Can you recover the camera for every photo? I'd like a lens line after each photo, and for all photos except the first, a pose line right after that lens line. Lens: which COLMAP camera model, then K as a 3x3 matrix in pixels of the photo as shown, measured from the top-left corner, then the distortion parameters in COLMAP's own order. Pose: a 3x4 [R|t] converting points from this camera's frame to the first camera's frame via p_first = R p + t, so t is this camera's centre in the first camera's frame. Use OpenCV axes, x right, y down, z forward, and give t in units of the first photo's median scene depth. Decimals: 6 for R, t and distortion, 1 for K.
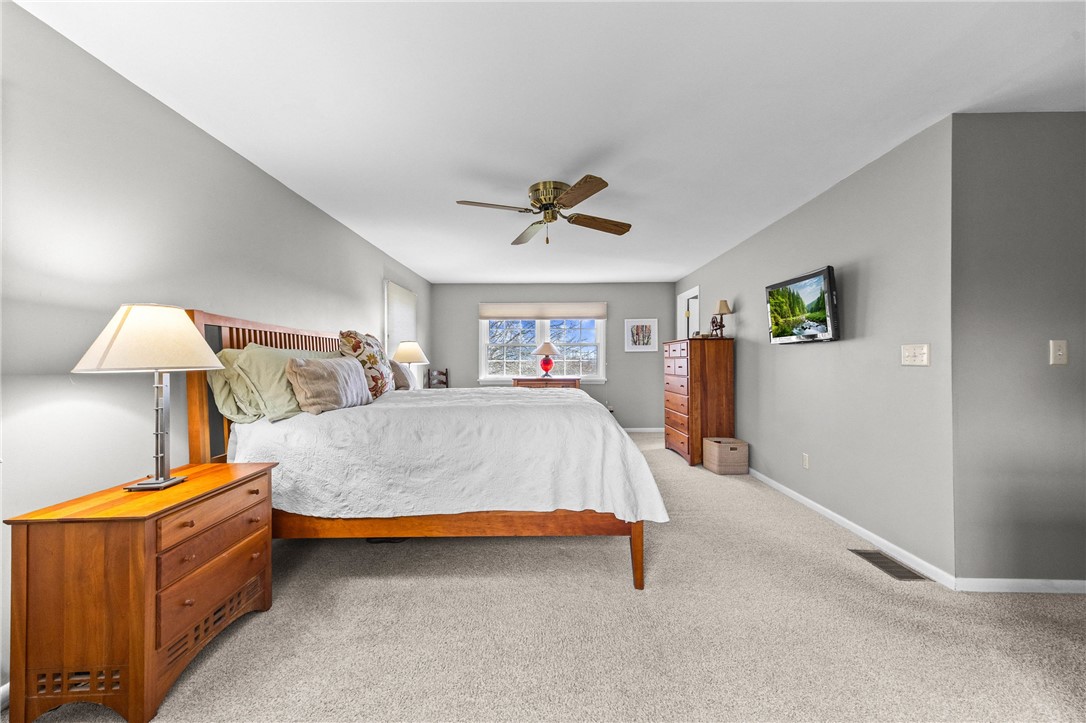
lens RADIAL K [[430.6, 0, 545.8], [0, 430.6, 363.4], [0, 0, 1]] dist [0.001716, 0.000371]
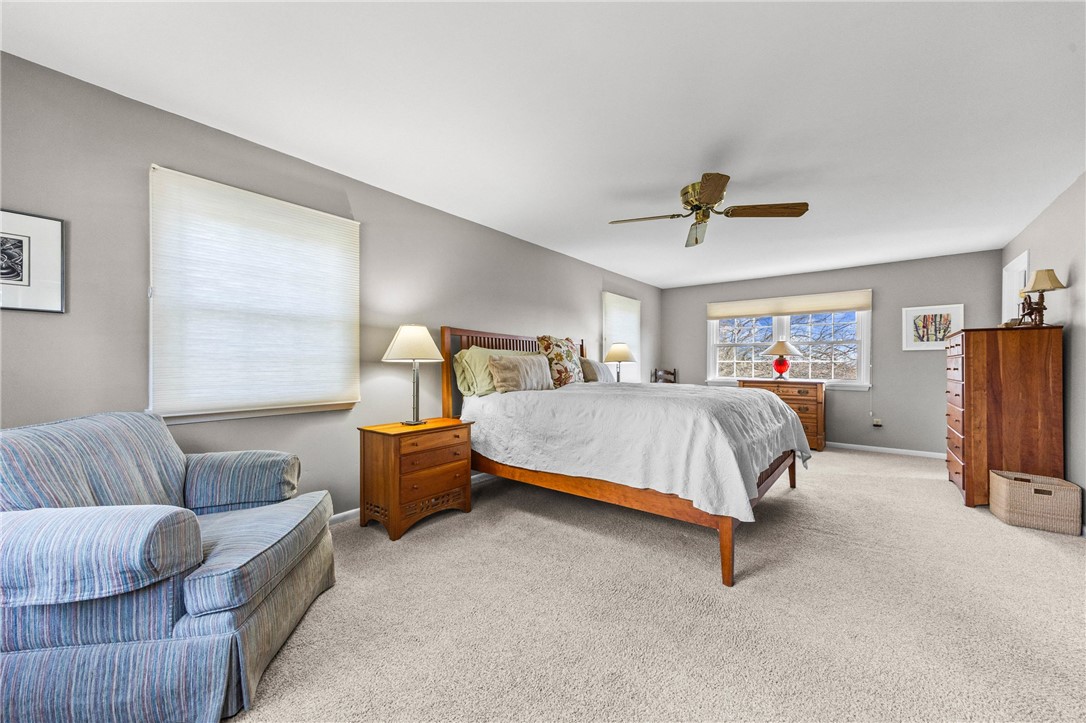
lens RADIAL K [[445.7, 0, 555.5], [0, 445.7, 375.8], [0, 0, 1]] dist [-0.000529, 0.000142]
pose [[0.760757, 0.021899, -0.648667, 0.468286], [-0.011980, 0.999734, 0.019700, 0.021047], [0.648926, -0.007216, 0.760817, -0.027355]]
